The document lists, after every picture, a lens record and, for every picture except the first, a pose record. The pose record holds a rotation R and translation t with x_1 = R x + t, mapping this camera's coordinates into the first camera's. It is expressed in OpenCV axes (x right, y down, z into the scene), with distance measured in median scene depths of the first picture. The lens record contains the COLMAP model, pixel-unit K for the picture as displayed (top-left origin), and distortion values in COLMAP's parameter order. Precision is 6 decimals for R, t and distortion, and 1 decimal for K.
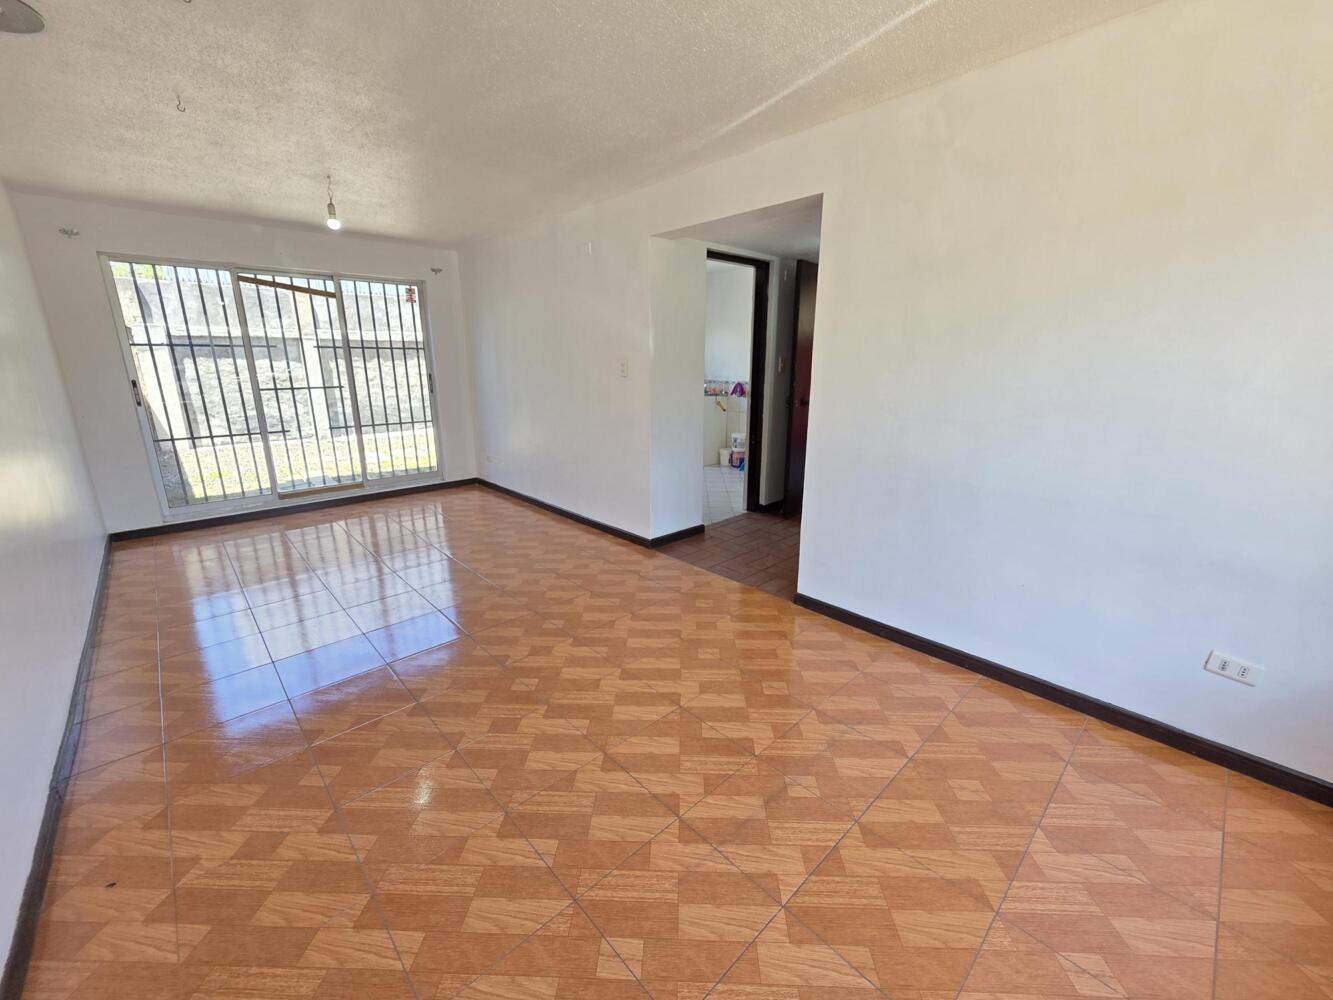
lens RADIAL K [[536.7, 0, 668.6], [0, 536.7, 498.7], [0, 0, 1]] dist [0.001346, 0.000841]
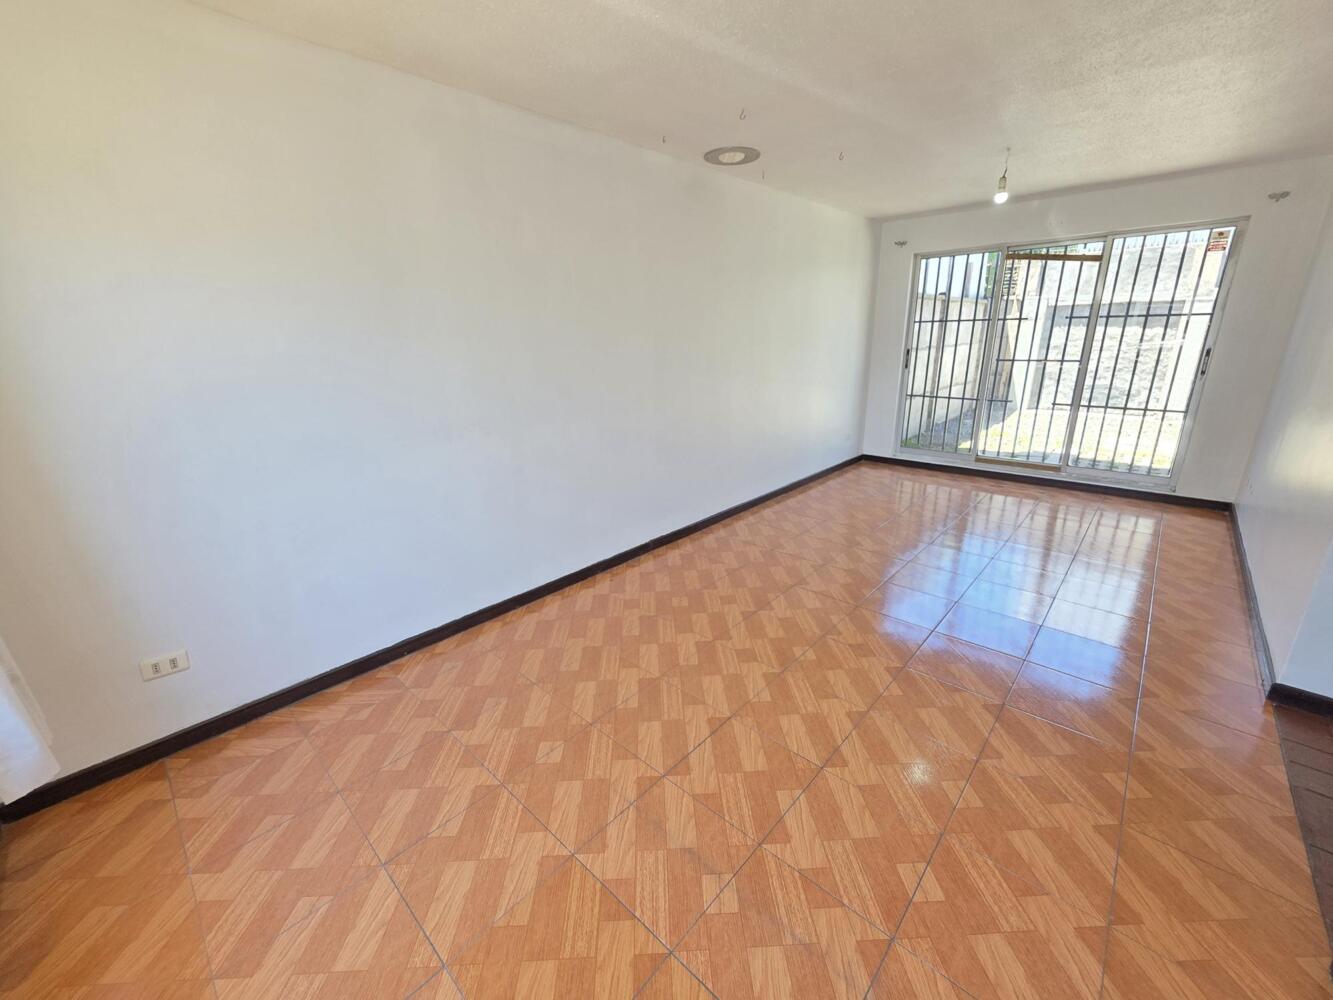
lens RADIAL K [[535.8, 0, 665.3], [0, 535.8, 503.5], [0, 0, 1]] dist [0.000468, 0.000200]
pose [[0.065962, 0.300373, -0.951538, 0.319639], [-0.229684, 0.932578, 0.278466, -0.082029], [0.971028, 0.200185, 0.130505, 0.268737]]
